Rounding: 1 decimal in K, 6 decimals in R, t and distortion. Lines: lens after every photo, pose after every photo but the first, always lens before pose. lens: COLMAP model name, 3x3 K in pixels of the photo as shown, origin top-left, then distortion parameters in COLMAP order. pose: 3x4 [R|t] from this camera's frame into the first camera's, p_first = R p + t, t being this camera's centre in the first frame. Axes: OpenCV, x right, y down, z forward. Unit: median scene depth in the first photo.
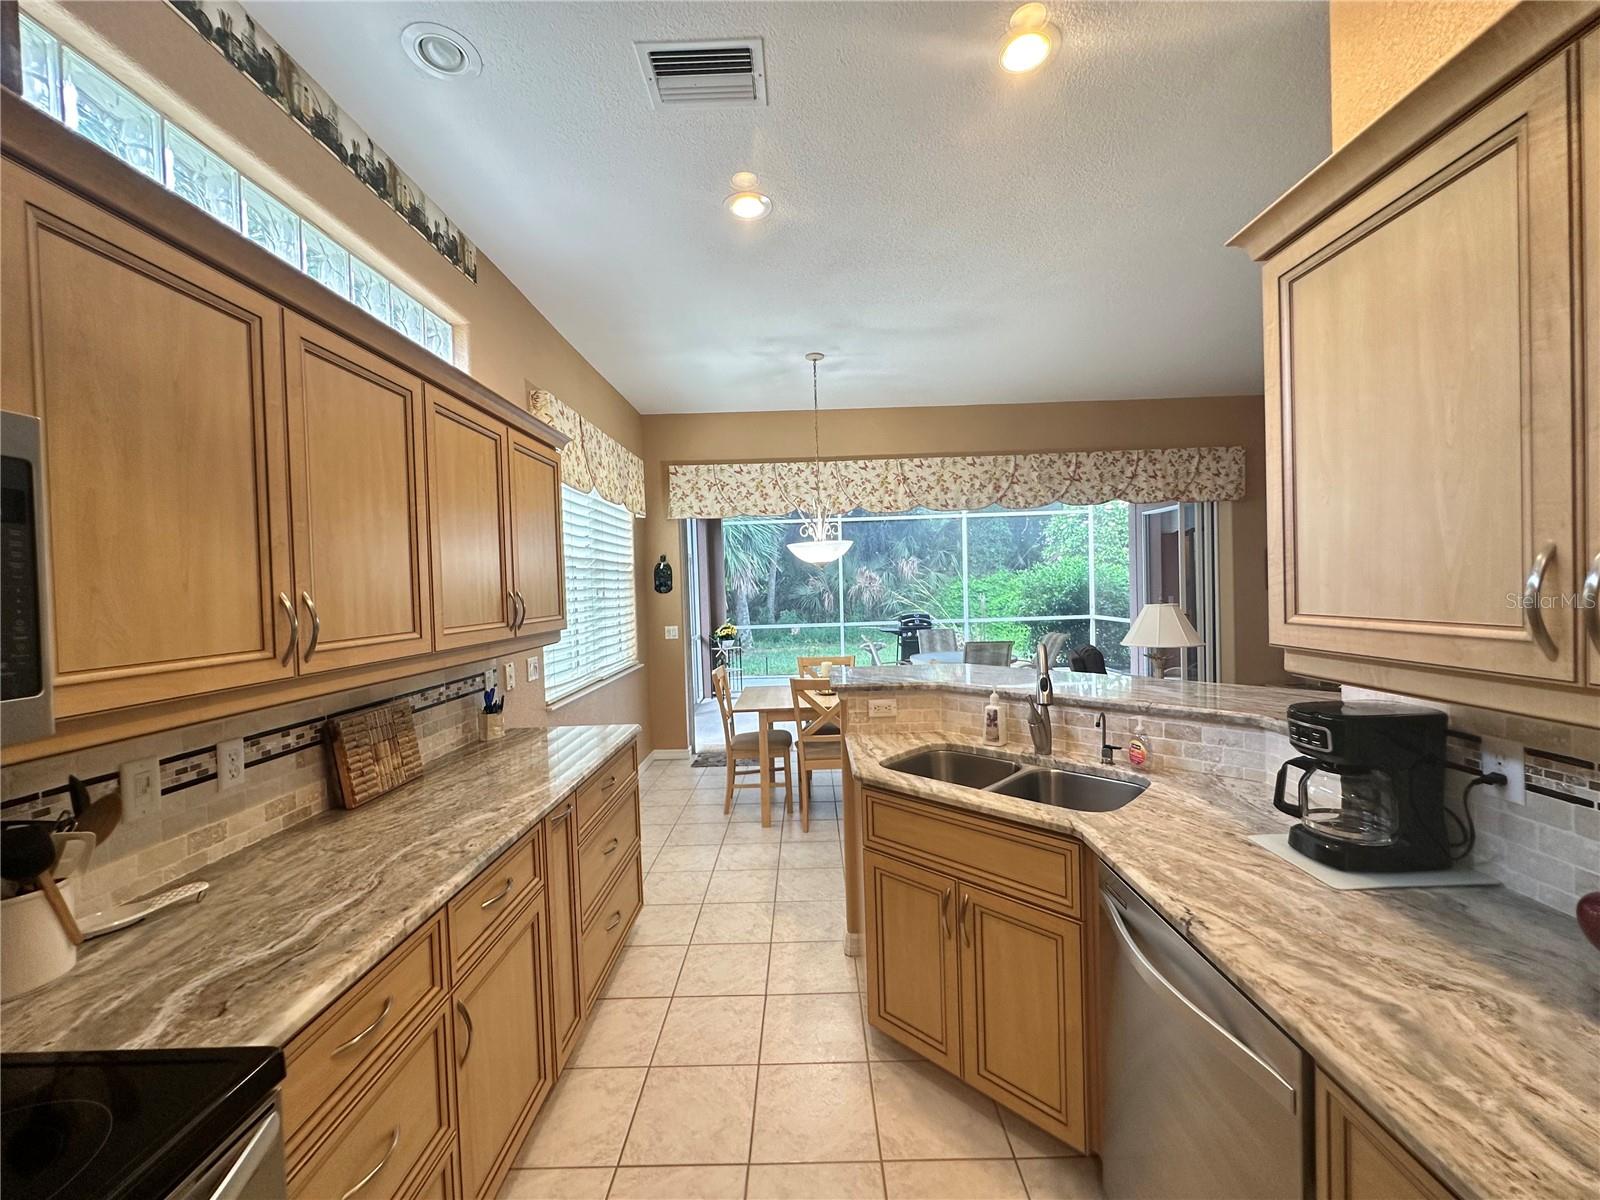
lens RADIAL K [[640.9, 0, 799.2], [0, 640.9, 598.5], [0, 0, 1]] dist [-0.005671, 0.001107]
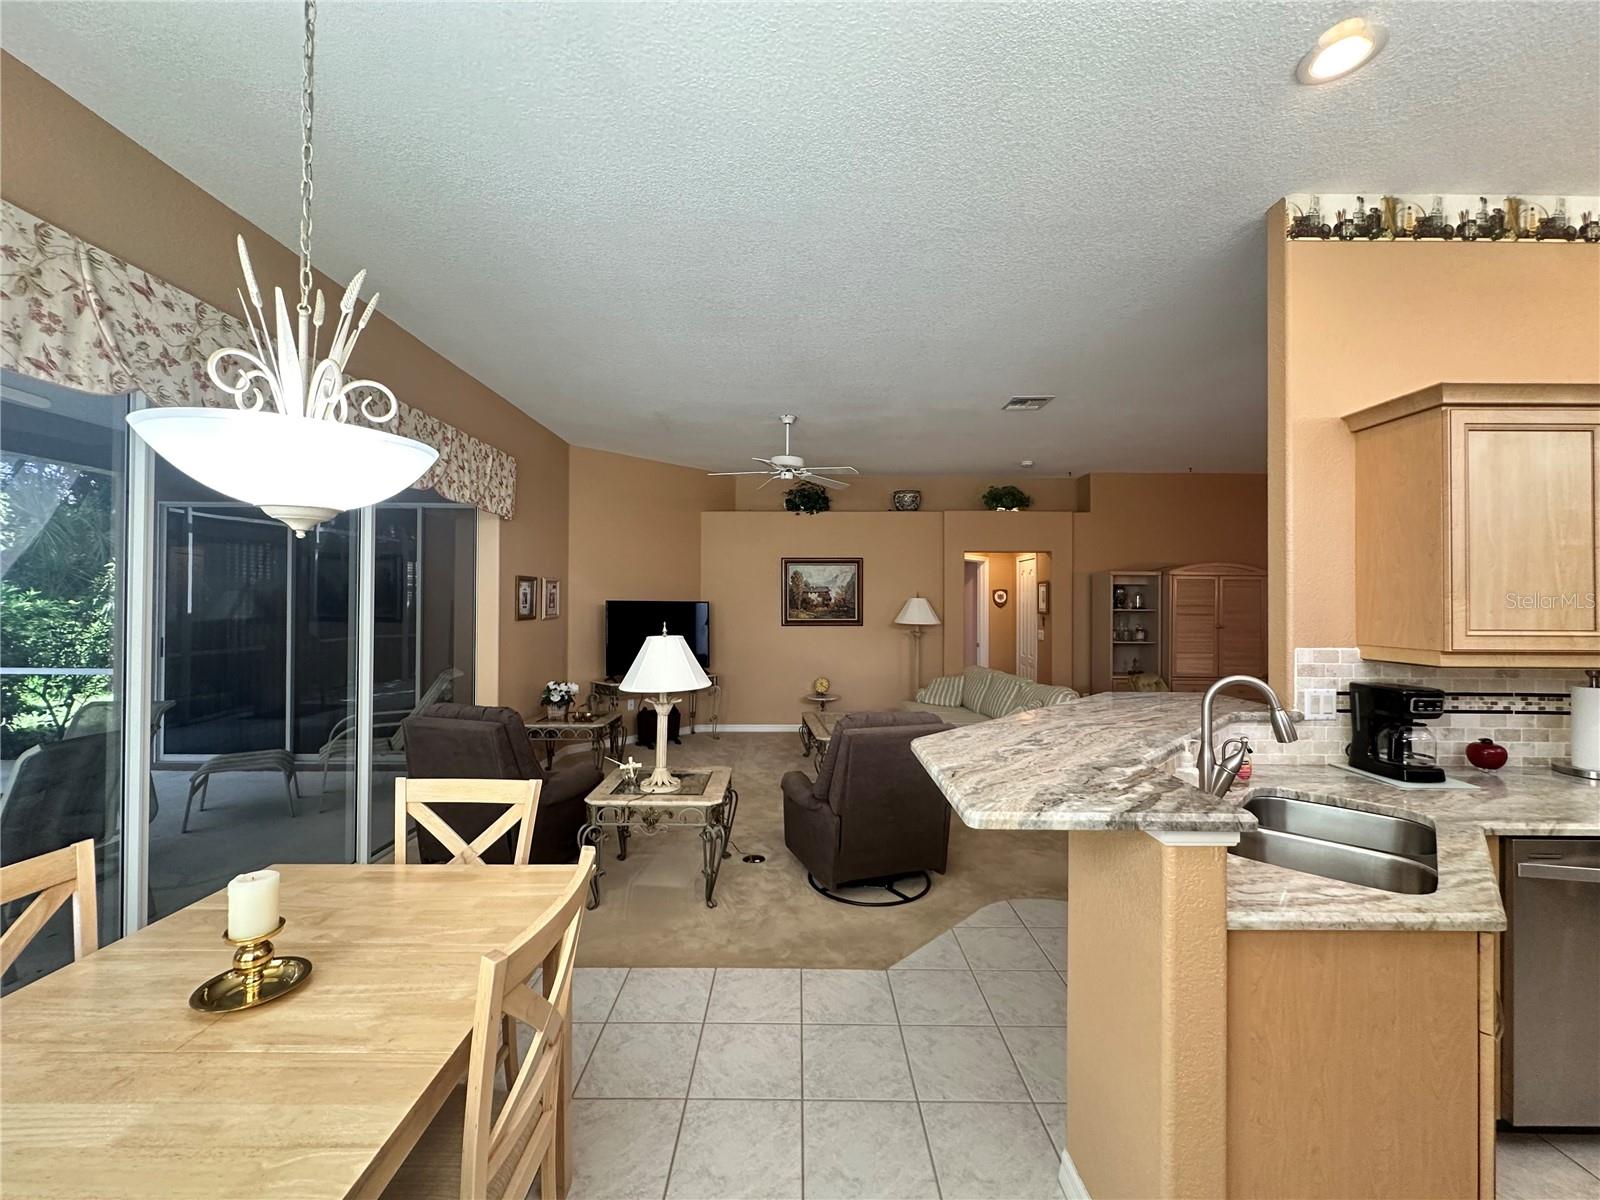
lens RADIAL K [[640.9, 0, 799.2], [0, 640.9, 598.5], [0, 0, 1]] dist [-0.005671, 0.001107]
pose [[-0.012721, 0.040023, 0.999118, -0.449633], [0.013705, 0.999112, -0.039848, -0.007673], [-0.999825, 0.013186, -0.013259, 1.463349]]
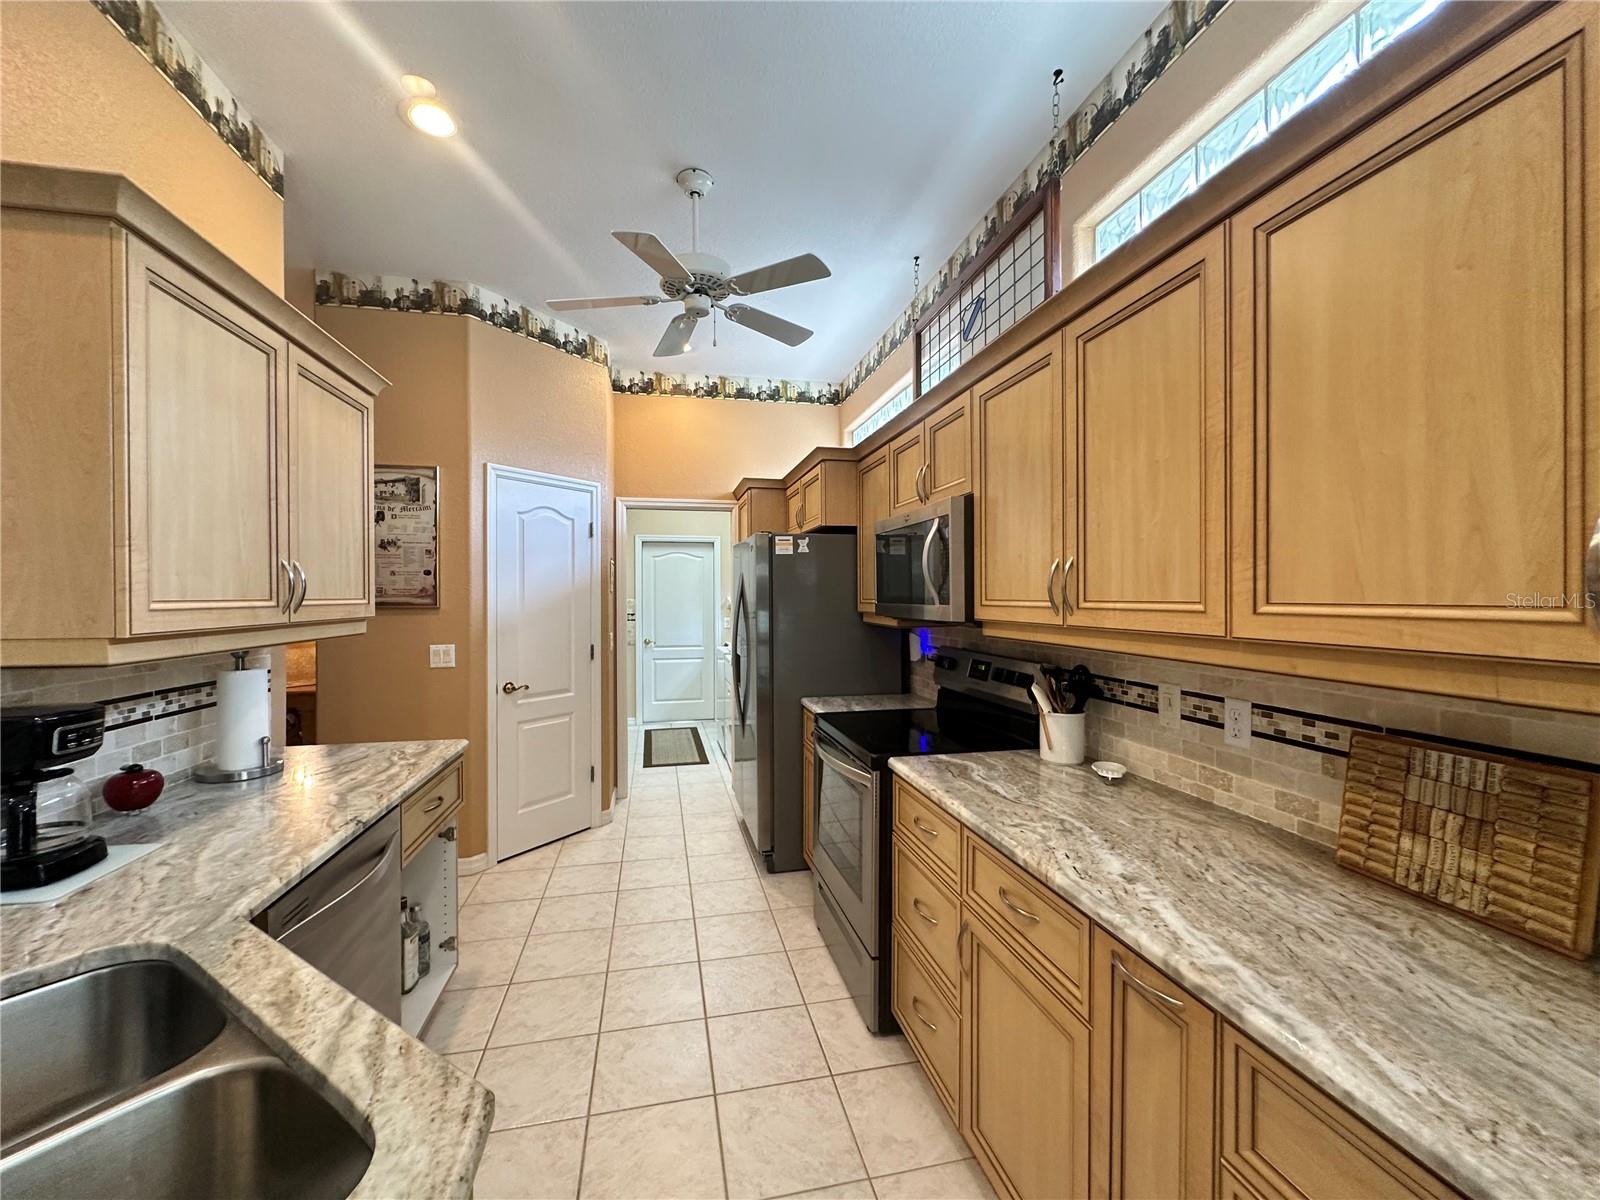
lens RADIAL K [[640.9, 0, 799.2], [0, 640.9, 598.5], [0, 0, 1]] dist [-0.005671, 0.001107]
pose [[-0.973101, 0.034756, -0.227741, -0.002623], [0.028567, 0.999129, 0.030415, 0.009994], [0.228599, 0.023091, -0.973247, 1.194597]]
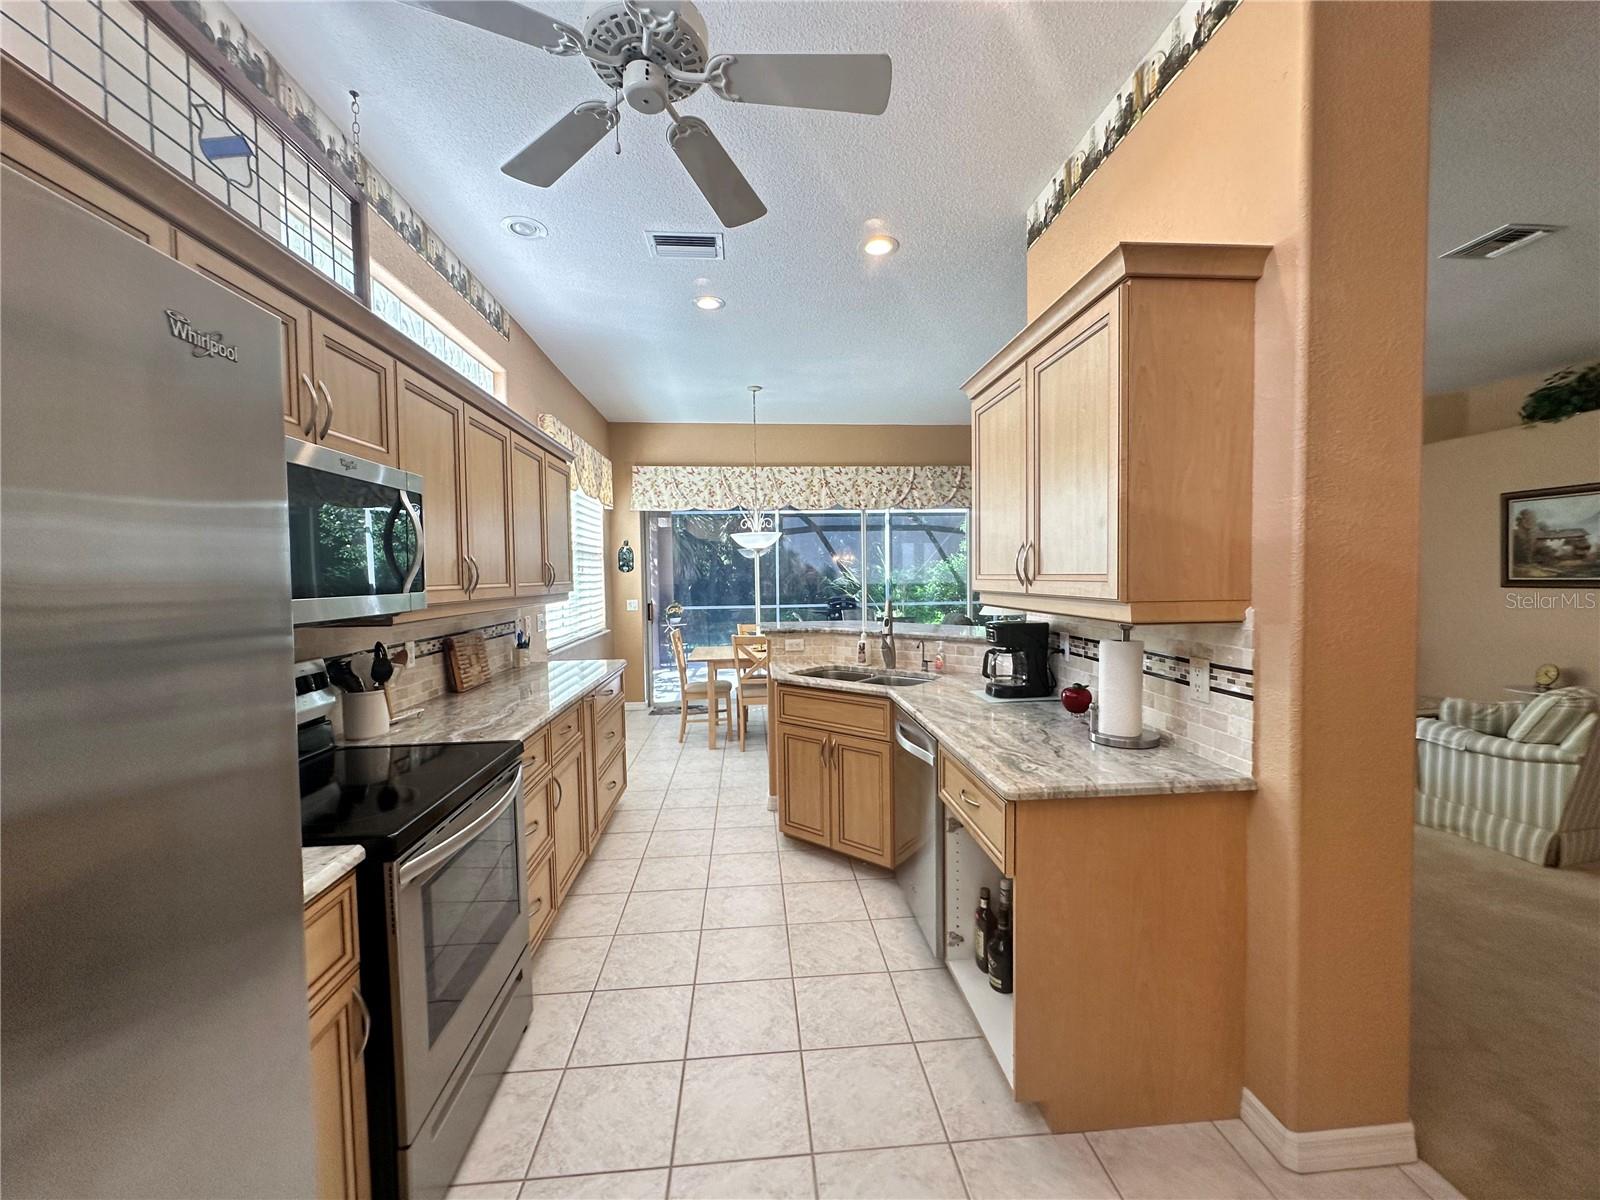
lens RADIAL K [[640.9, 0, 799.2], [0, 640.9, 598.5], [0, 0, 1]] dist [-0.005671, 0.001107]
pose [[0.995564, 0.013182, 0.093164, -0.000325], [-0.014729, 0.999764, 0.015945, 0.041348], [-0.092932, -0.017246, 0.995523, -0.545773]]
